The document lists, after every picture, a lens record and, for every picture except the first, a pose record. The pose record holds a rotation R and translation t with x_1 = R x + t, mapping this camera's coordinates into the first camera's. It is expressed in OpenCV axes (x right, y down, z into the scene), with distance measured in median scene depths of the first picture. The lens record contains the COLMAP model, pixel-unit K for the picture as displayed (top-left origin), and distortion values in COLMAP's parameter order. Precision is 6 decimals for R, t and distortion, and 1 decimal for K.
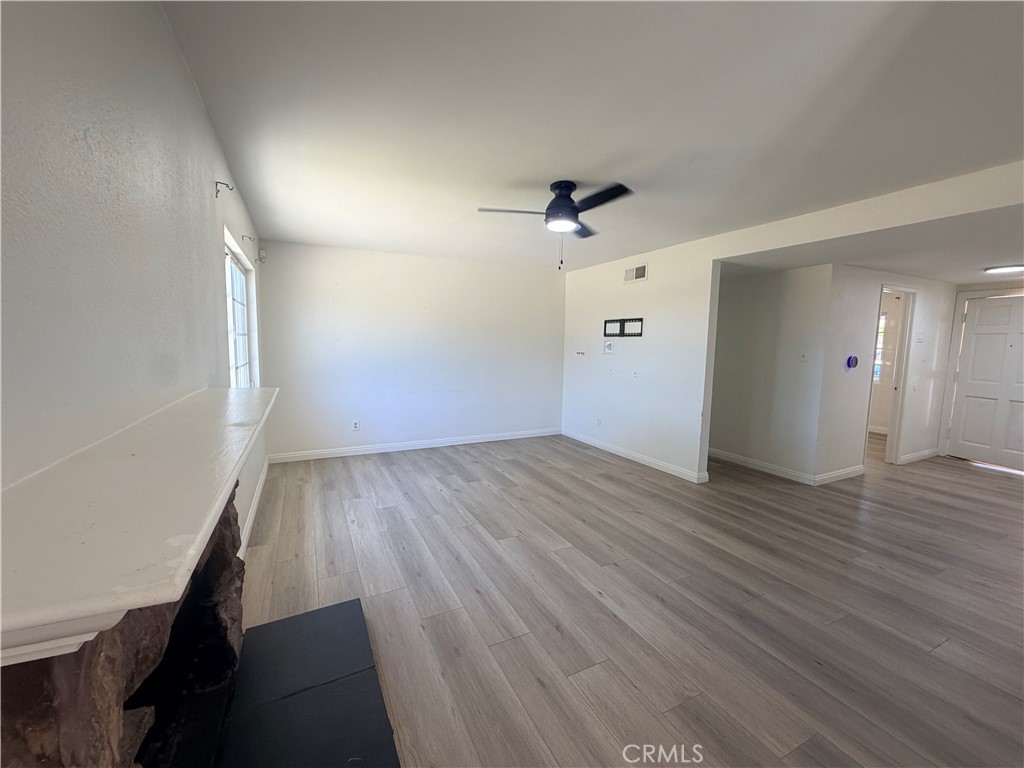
lens RADIAL K [[414.3, 0, 505.6], [0, 414.3, 381.3], [0, 0, 1]] dist [-0.002019, 0.000583]
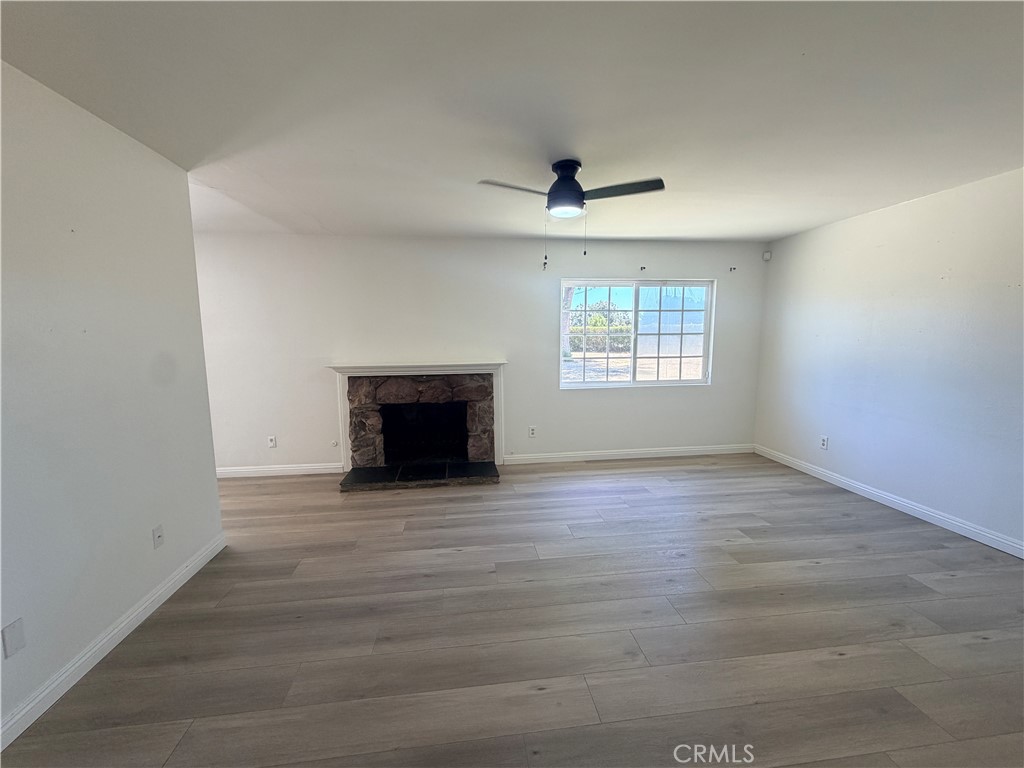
lens RADIAL K [[414.3, 0, 514.6], [0, 414.3, 380.5], [0, 0, 1]] dist [-0.002019, 0.000583]
pose [[-0.310491, 0.093472, -0.945970, 0.934436], [-0.084570, 0.988491, 0.125432, -0.101718], [0.946807, 0.118946, -0.299013, 1.071074]]
